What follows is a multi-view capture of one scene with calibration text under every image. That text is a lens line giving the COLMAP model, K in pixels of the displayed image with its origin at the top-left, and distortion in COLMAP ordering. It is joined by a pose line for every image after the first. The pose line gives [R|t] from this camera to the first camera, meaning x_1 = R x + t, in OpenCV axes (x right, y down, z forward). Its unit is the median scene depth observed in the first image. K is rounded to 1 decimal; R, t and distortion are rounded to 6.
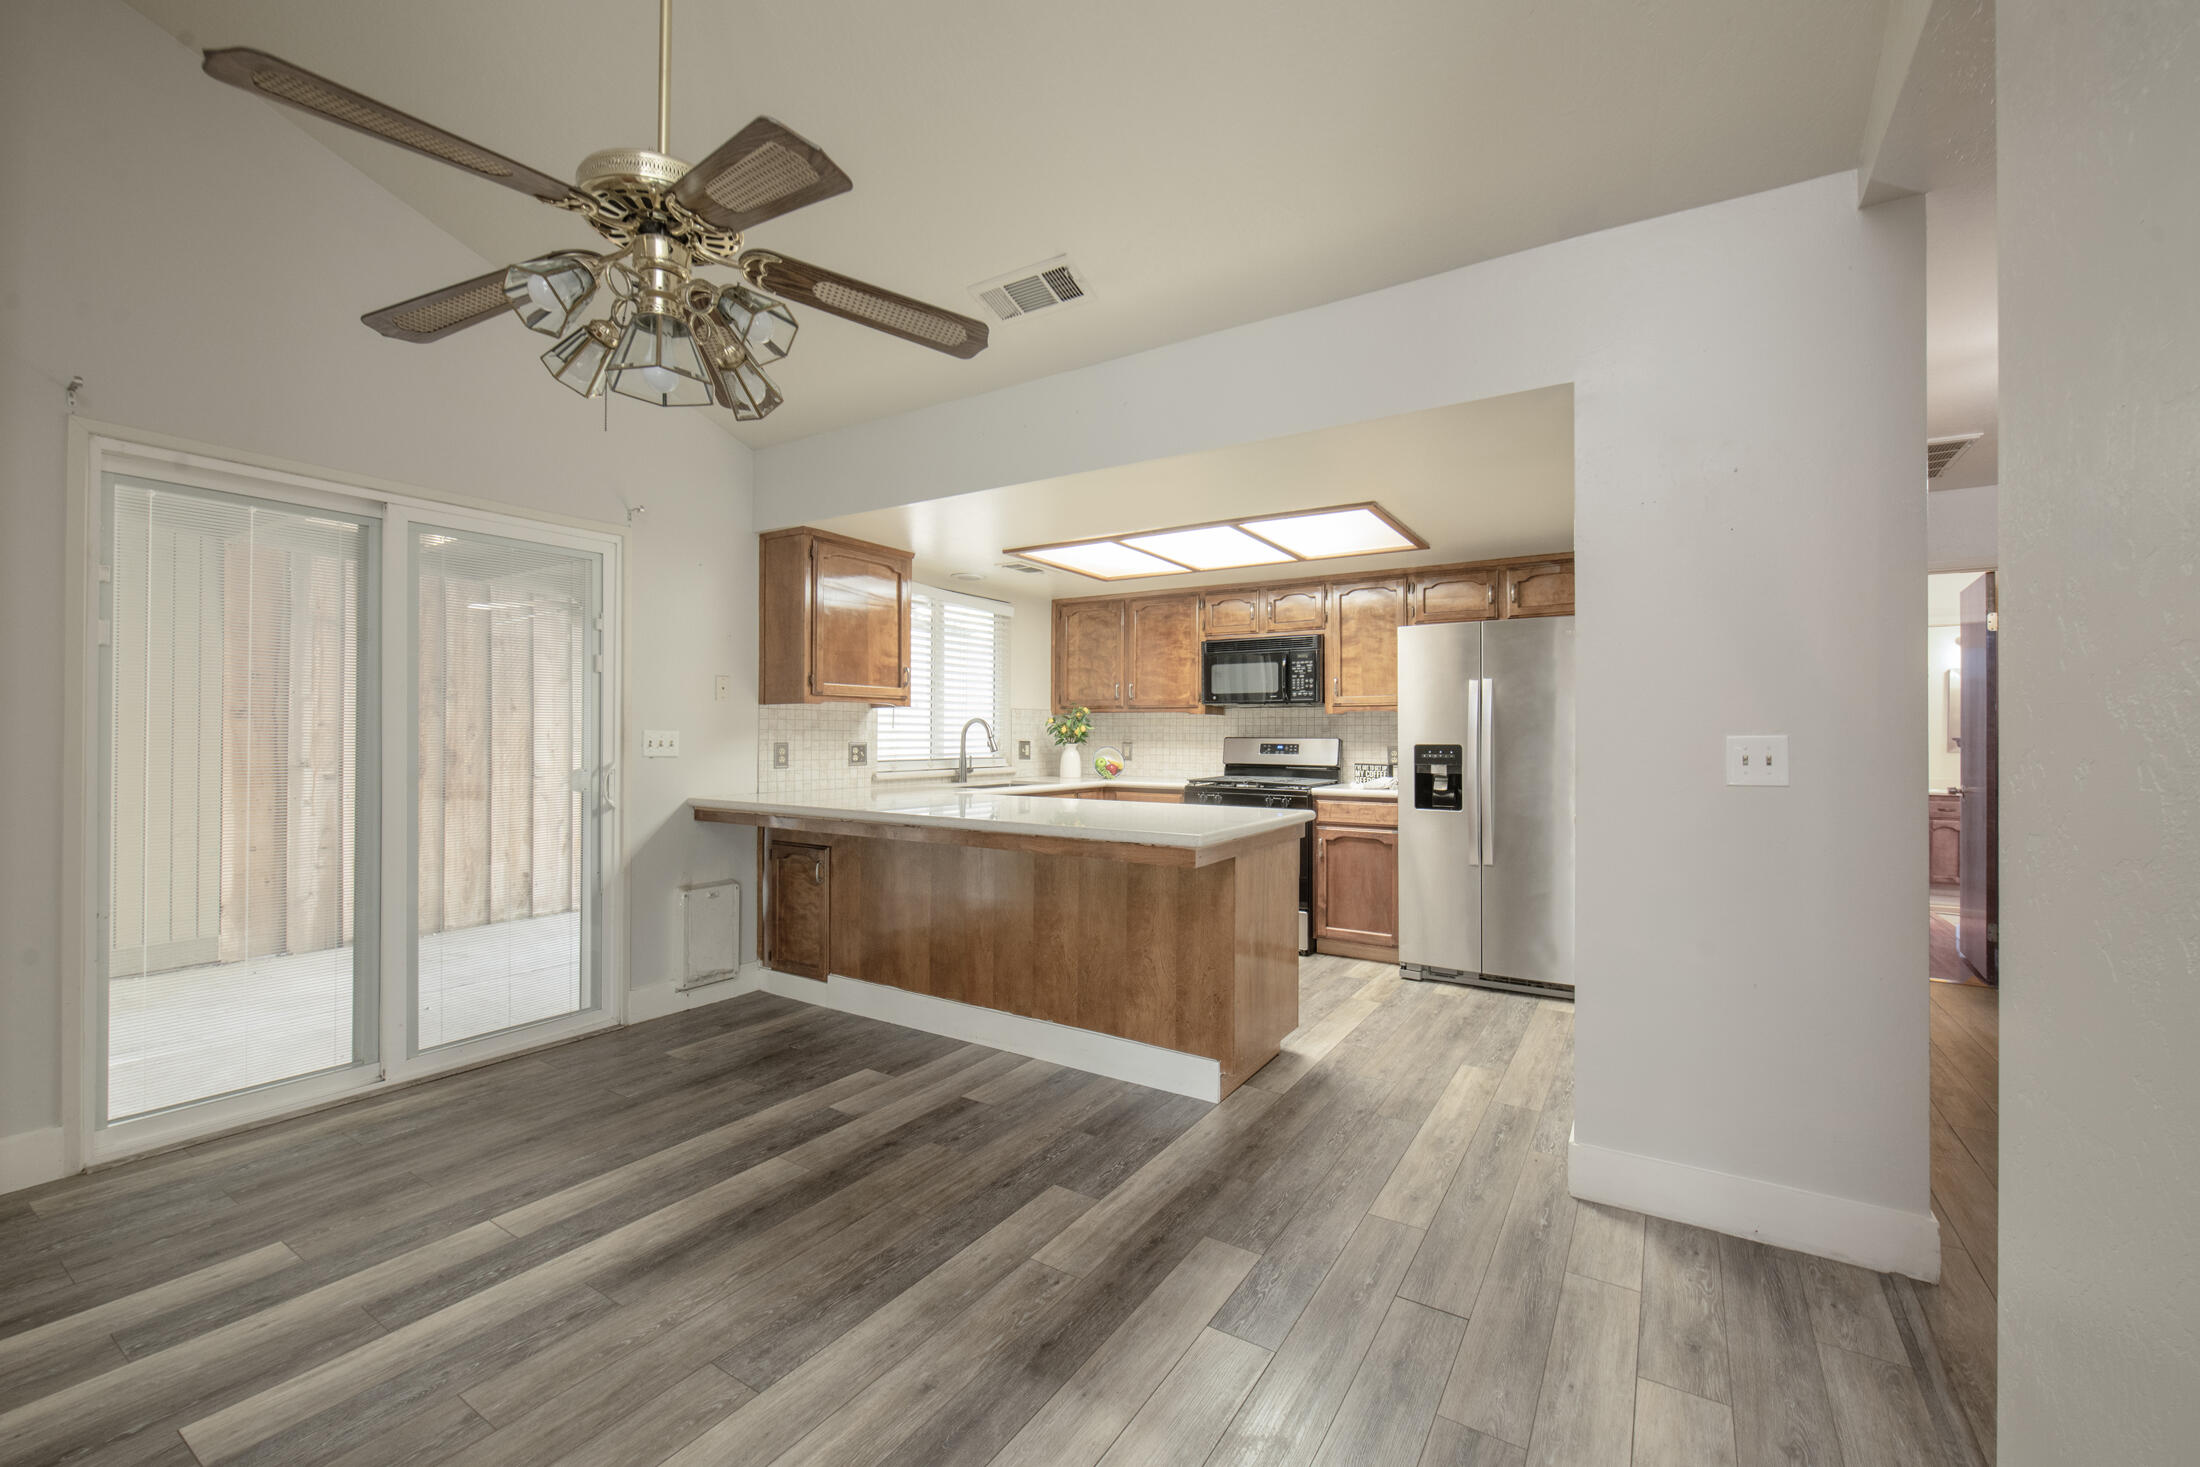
lens RADIAL K [[883.0, 0, 1100.0], [0, 883.0, 733.5], [0, 0, 1]] dist [-0.002674, -0.000153]
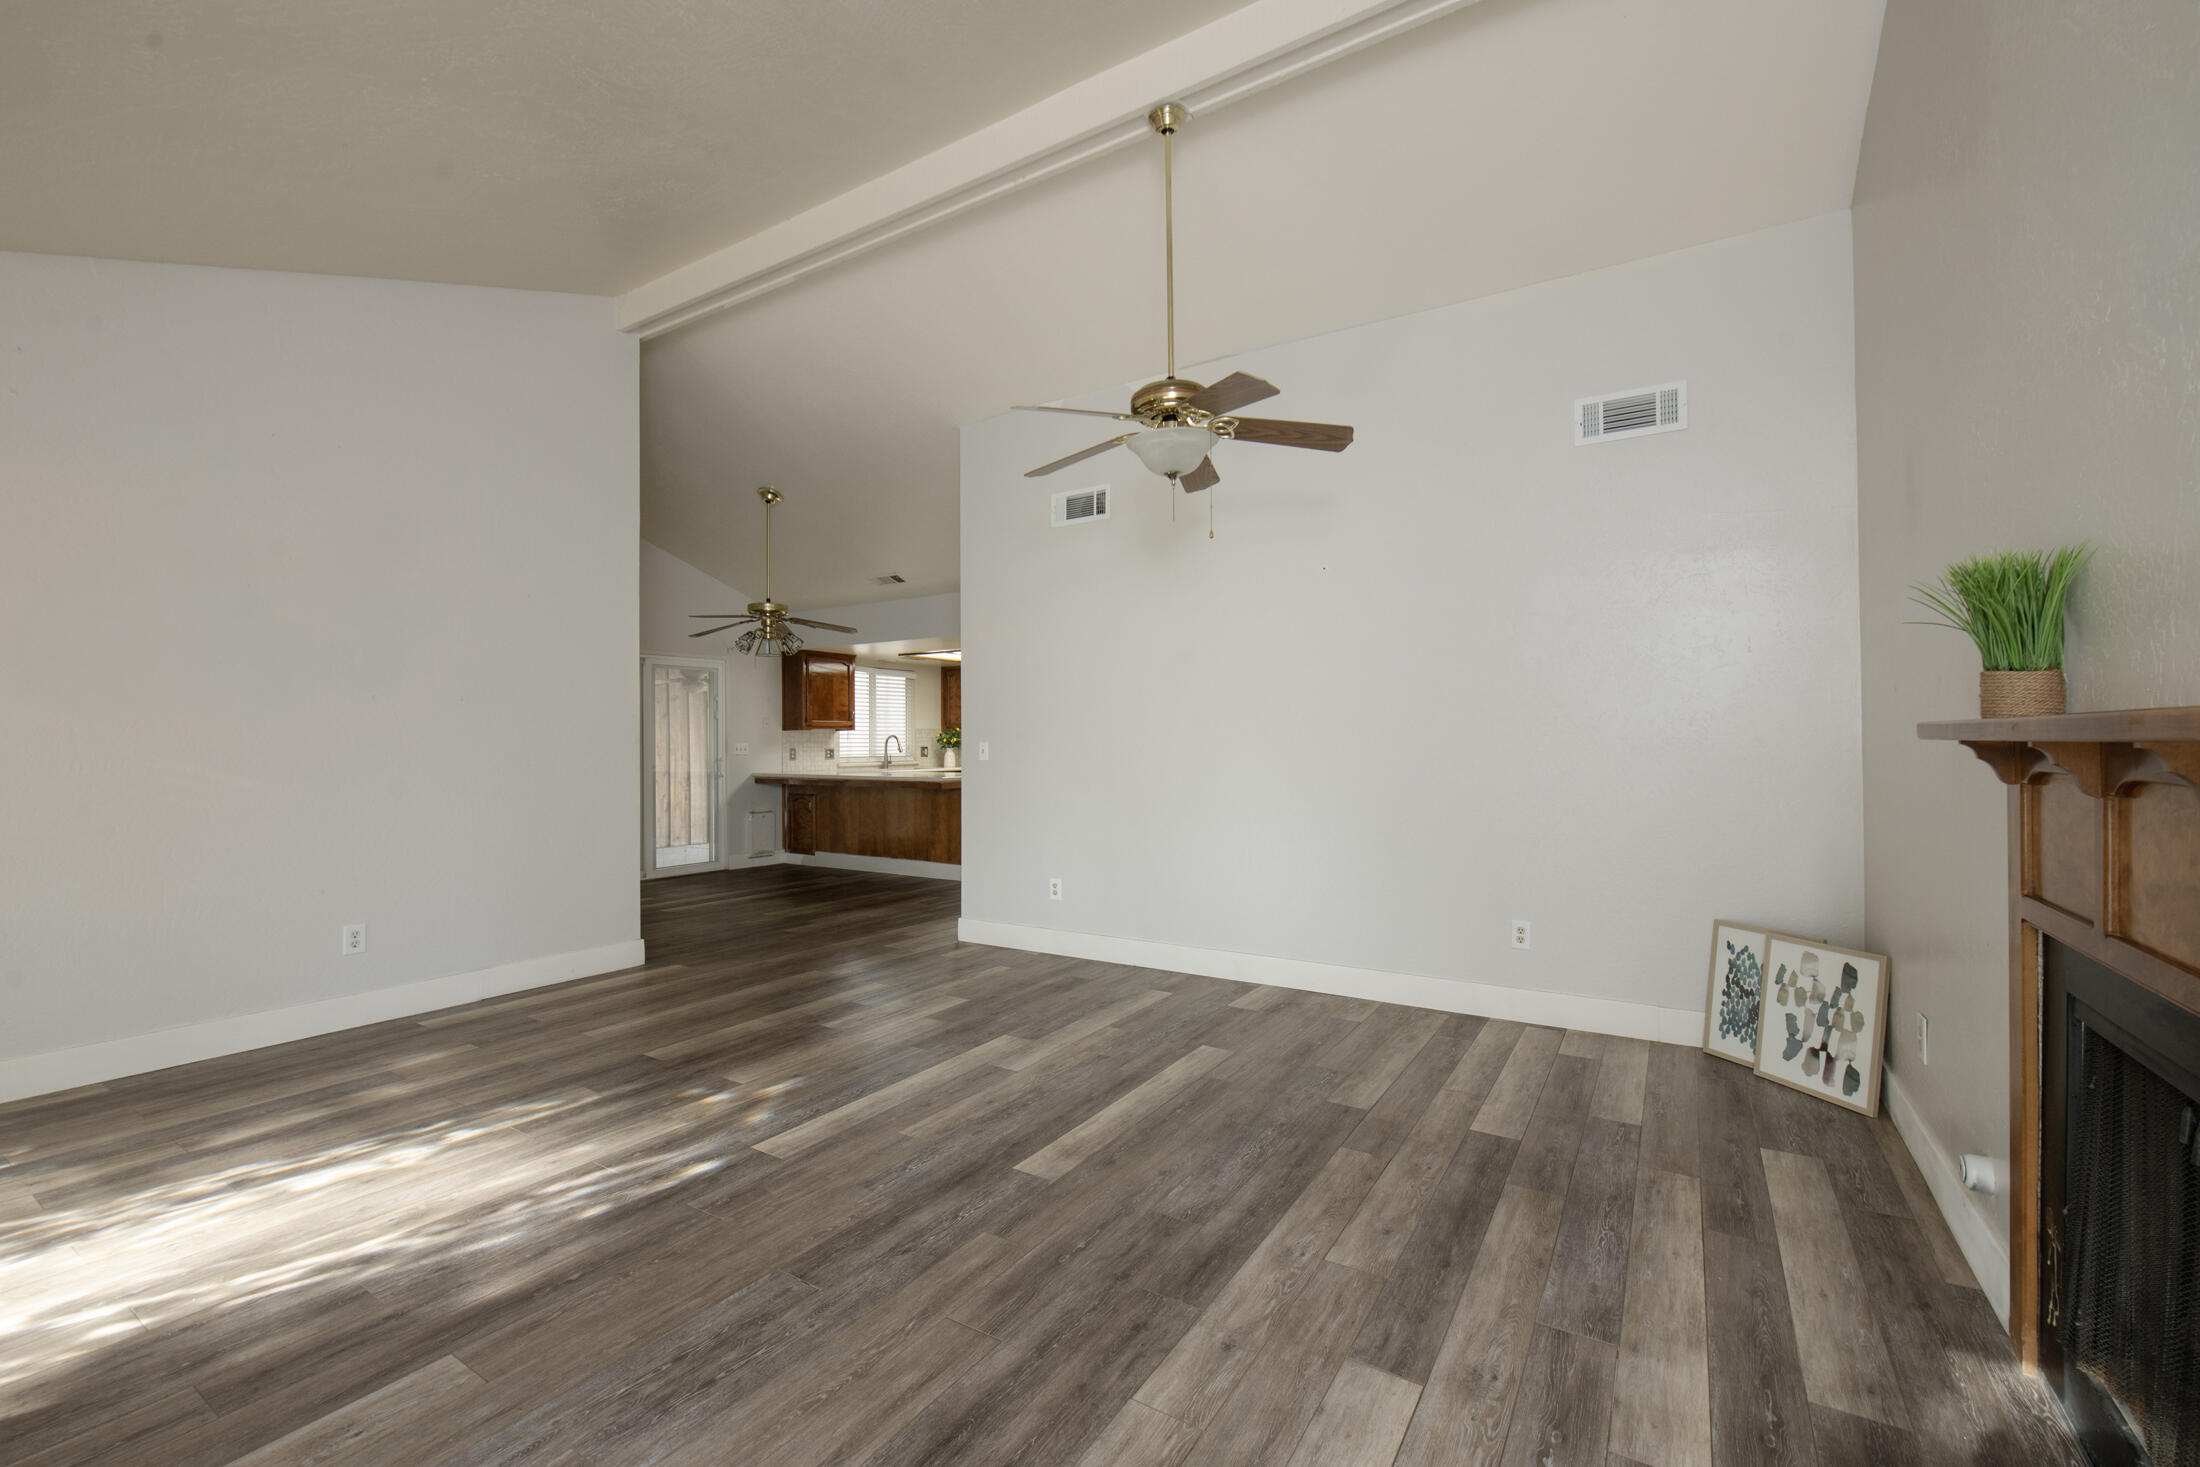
lens RADIAL K [[909.9, 0, 1111.6], [0, 909.9, 734.1], [0, 0, 1]] dist [-0.008722, -0.000251]
pose [[0.999757, -0.009281, 0.020004, 0.332832], [0.009397, 0.999940, -0.005699, -0.003758], [-0.019950, 0.005886, 0.999784, -1.101721]]
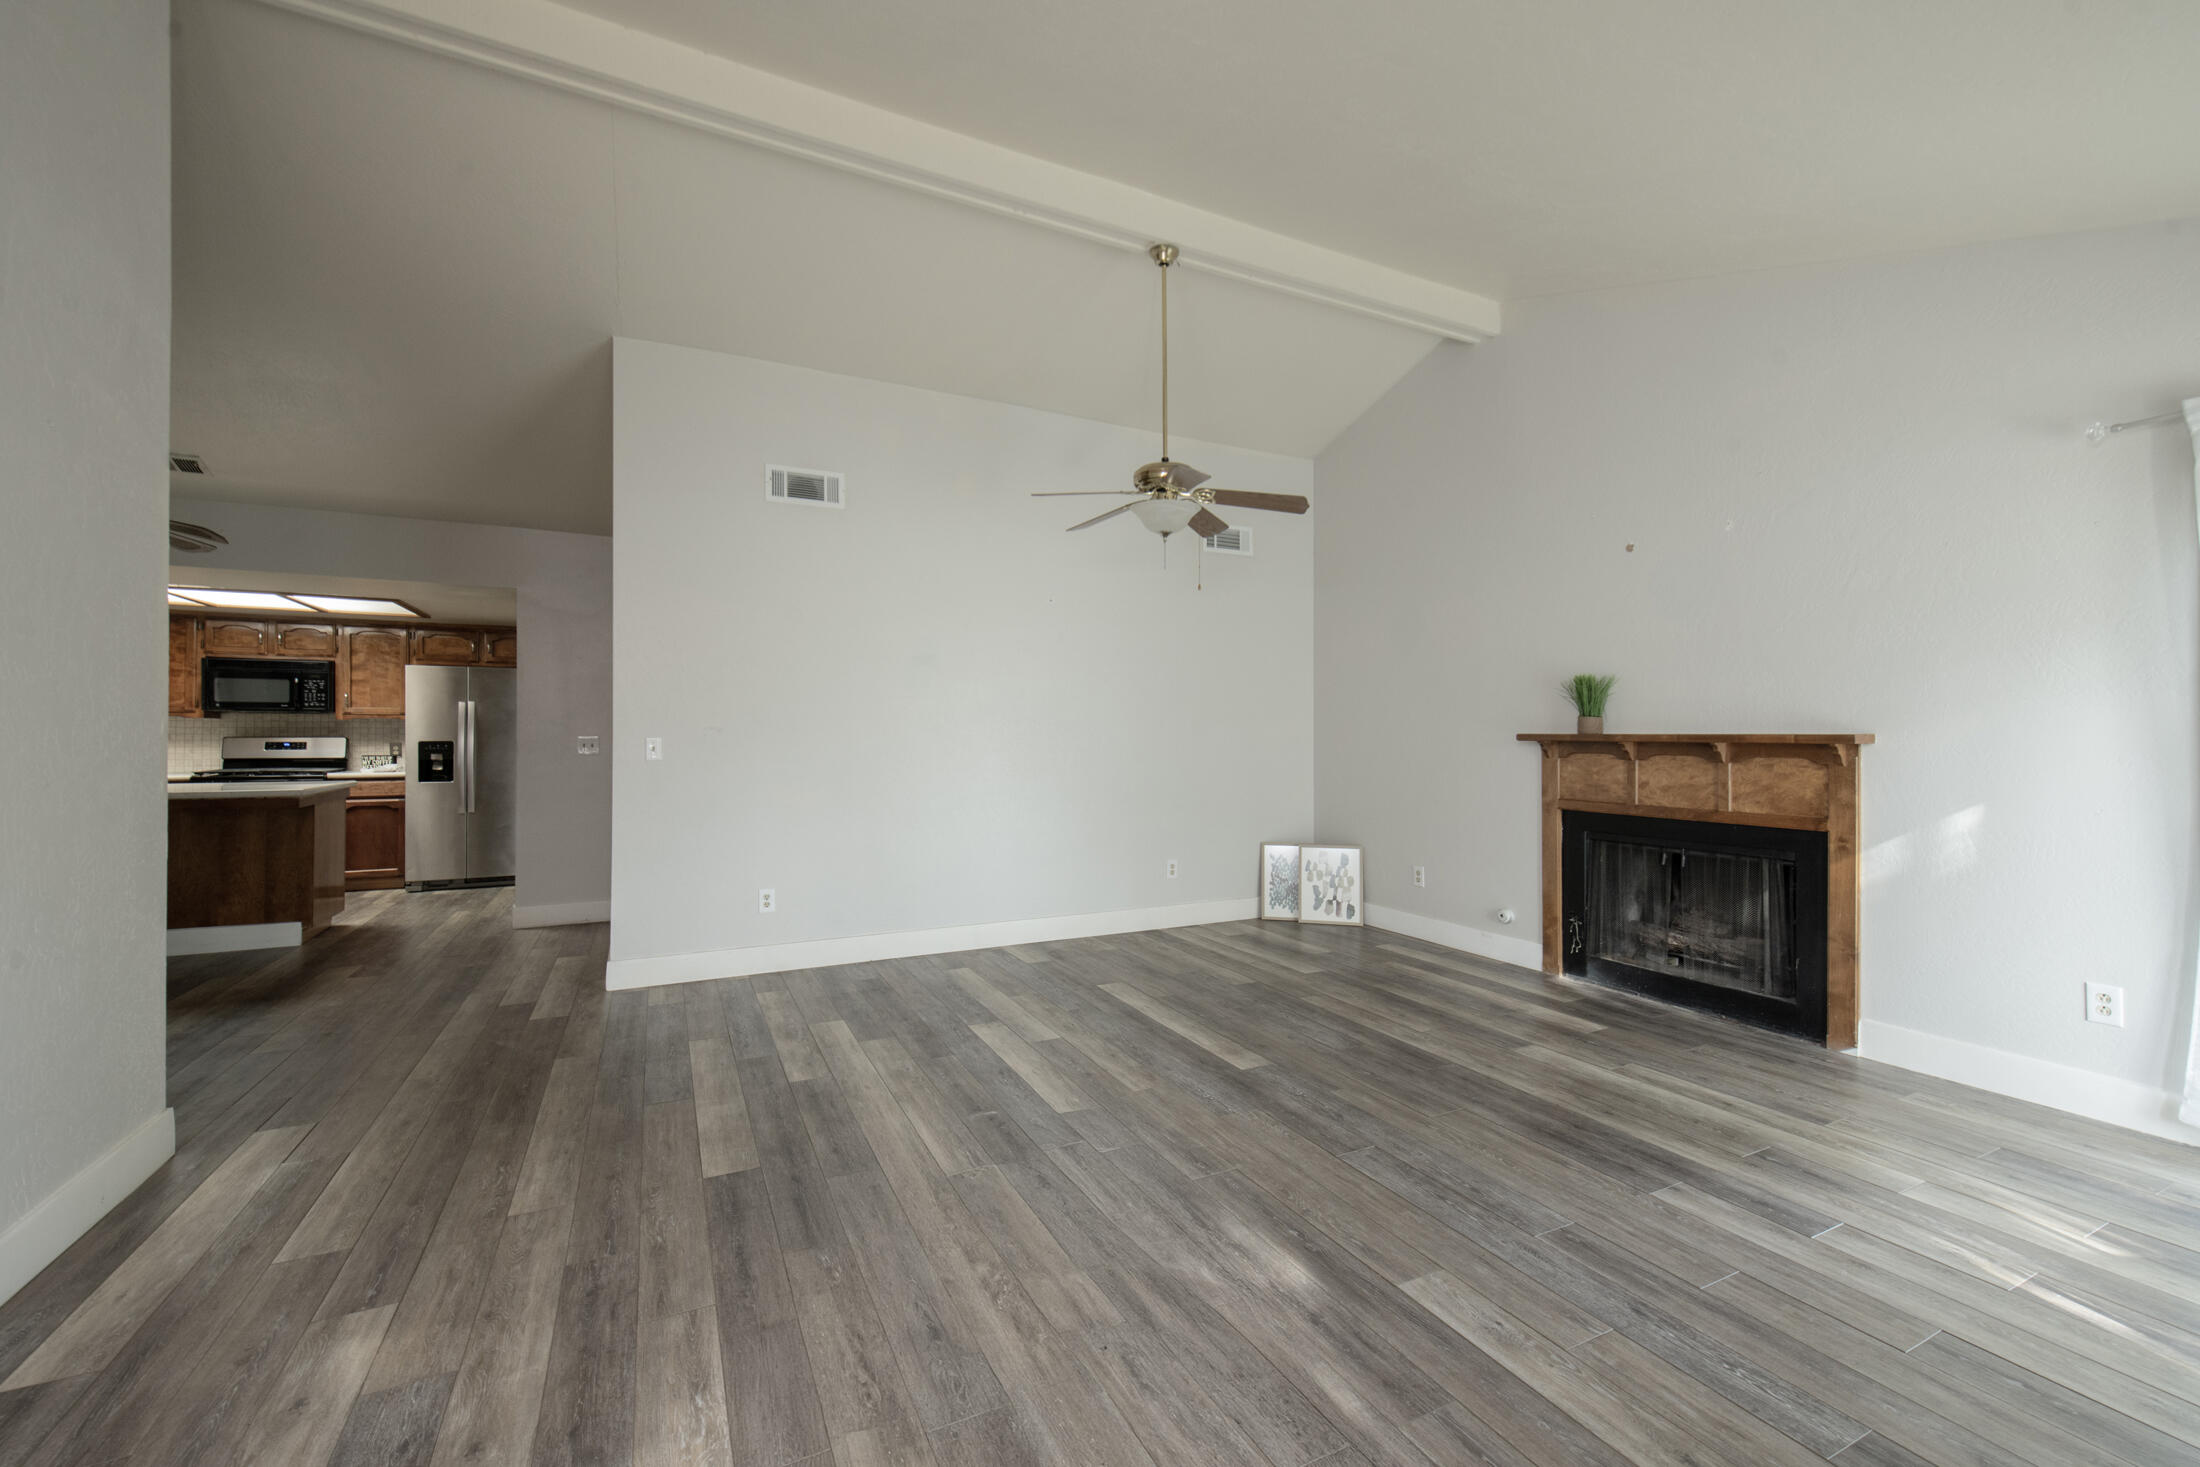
lens RADIAL K [[889.1, 0, 1109.5], [0, 889.1, 724.5], [0, 0, 1]] dist [0.004491, -0.000447]
pose [[0.504651, 0.005989, 0.863303, -0.370132], [-0.002237, 0.999982, -0.005629, -0.010958], [-0.863321, 0.000910, 0.504655, -0.813127]]
